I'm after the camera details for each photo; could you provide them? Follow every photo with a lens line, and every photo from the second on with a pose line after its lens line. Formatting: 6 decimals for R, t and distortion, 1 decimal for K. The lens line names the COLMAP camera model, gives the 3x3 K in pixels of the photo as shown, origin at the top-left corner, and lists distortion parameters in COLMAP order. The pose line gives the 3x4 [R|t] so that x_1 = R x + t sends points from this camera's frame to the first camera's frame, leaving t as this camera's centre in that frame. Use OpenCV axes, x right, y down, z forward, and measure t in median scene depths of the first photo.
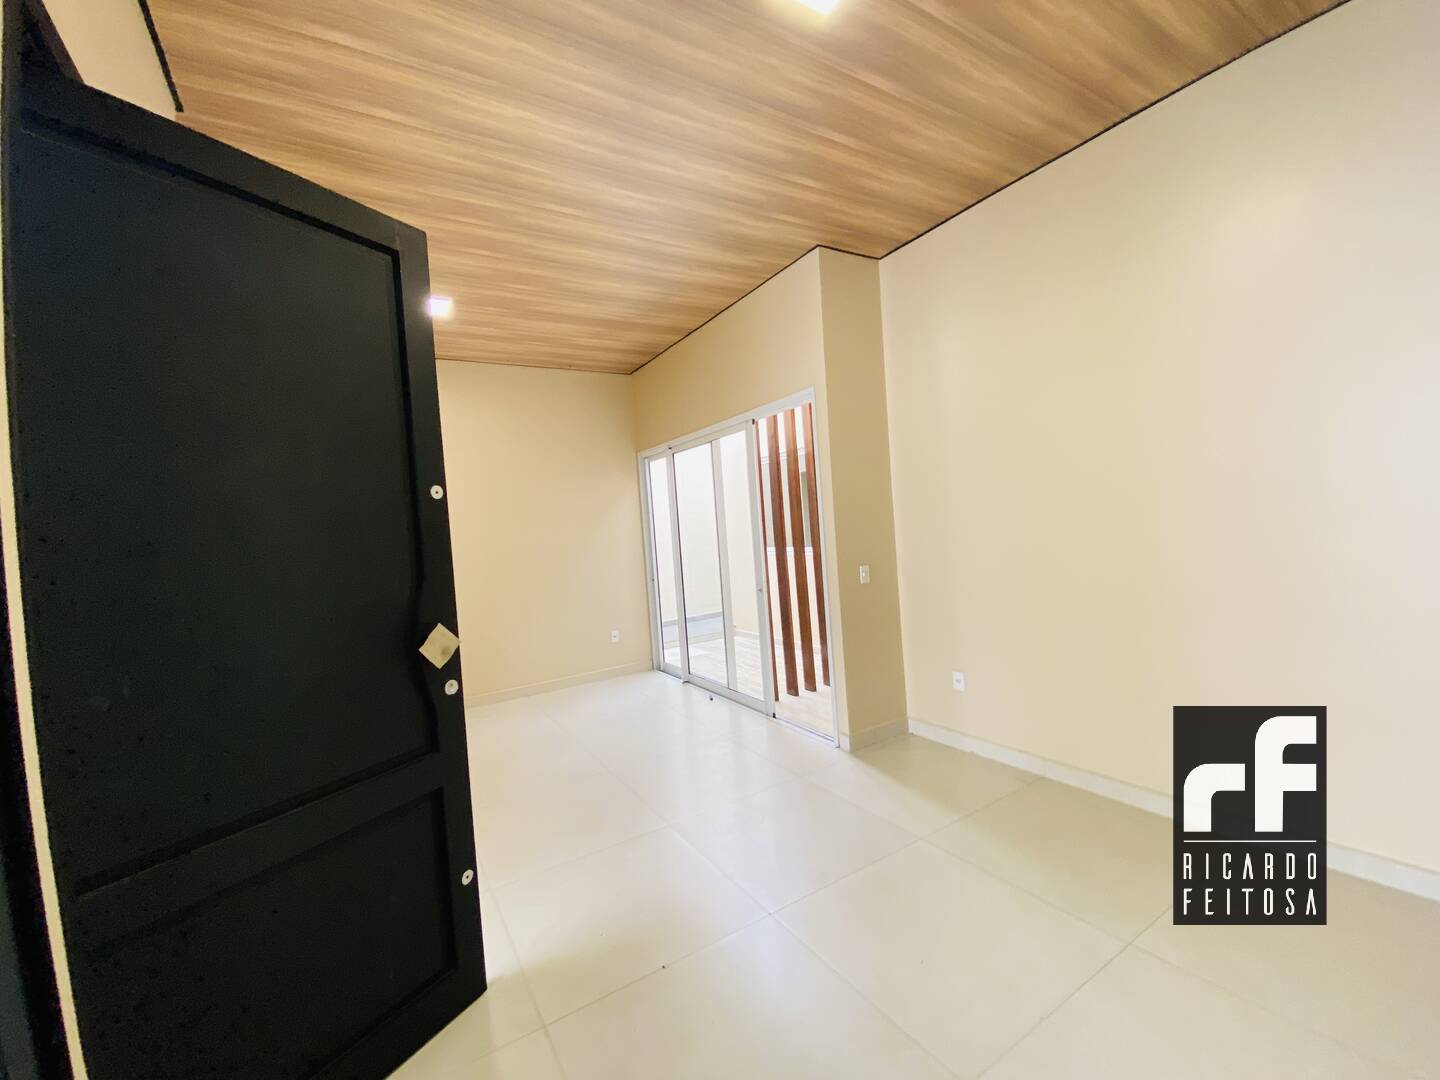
lens RADIAL K [[587.3, 0, 722.0], [0, 587.3, 544.1], [0, 0, 1]] dist [-0.007801, -0.005377]
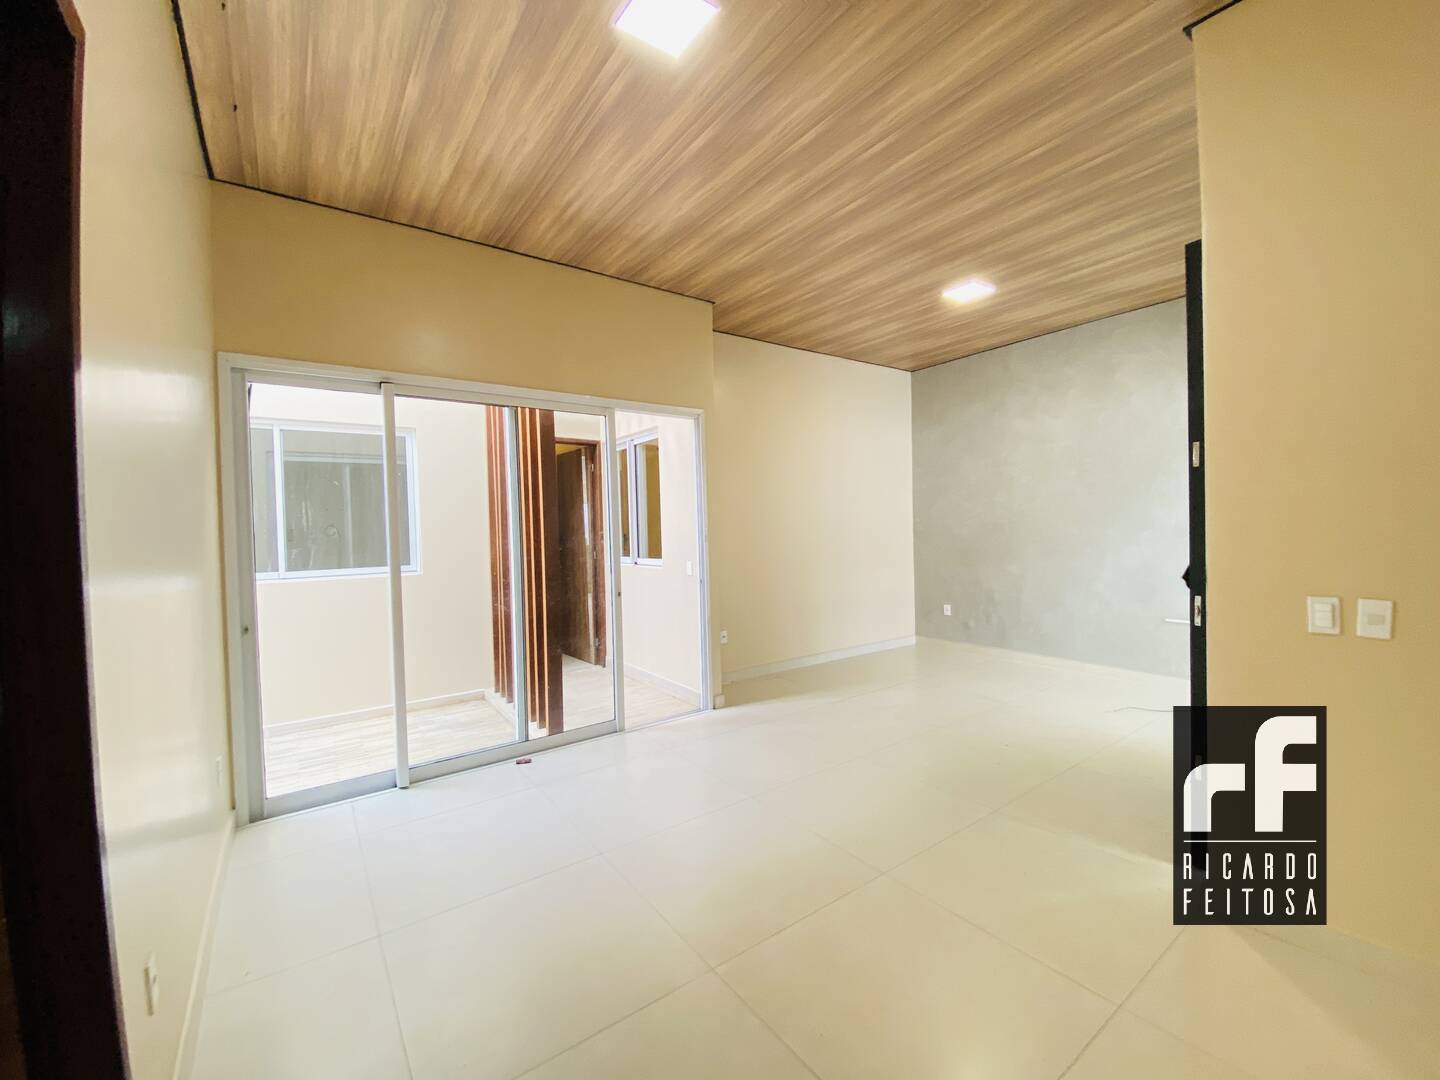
lens RADIAL K [[587.3, 0, 716.3], [0, 587.3, 538.7], [0, 0, 1]] dist [-0.007801, -0.005377]
pose [[-0.096410, 0.039257, 0.994567, -0.763573], [0.050867, 0.998111, -0.034466, 0.027868], [-0.994041, 0.047268, -0.098225, 0.825325]]
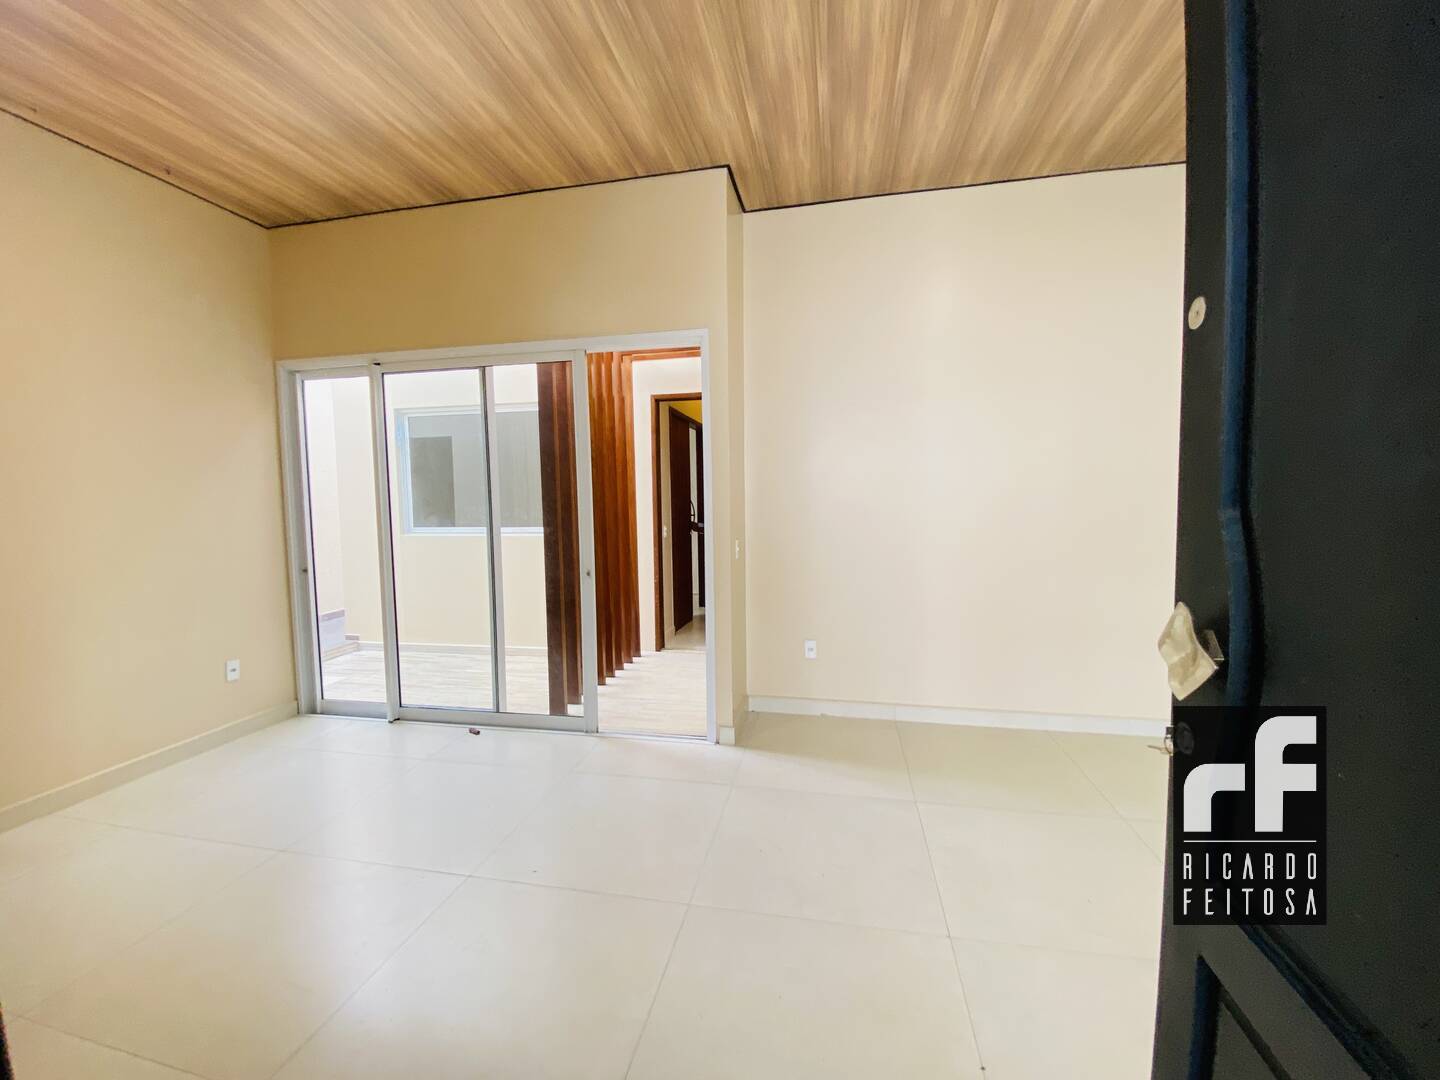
lens RADIAL K [[587.3, 0, 728.2], [0, 587.3, 535.3], [0, 0, 1]] dist [-0.007801, -0.005377]
pose [[0.669036, 0.003173, 0.743223, -0.335555], [-0.007815, 0.999966, 0.002766, 0.022434], [-0.743189, -0.007659, 0.669038, 0.301942]]
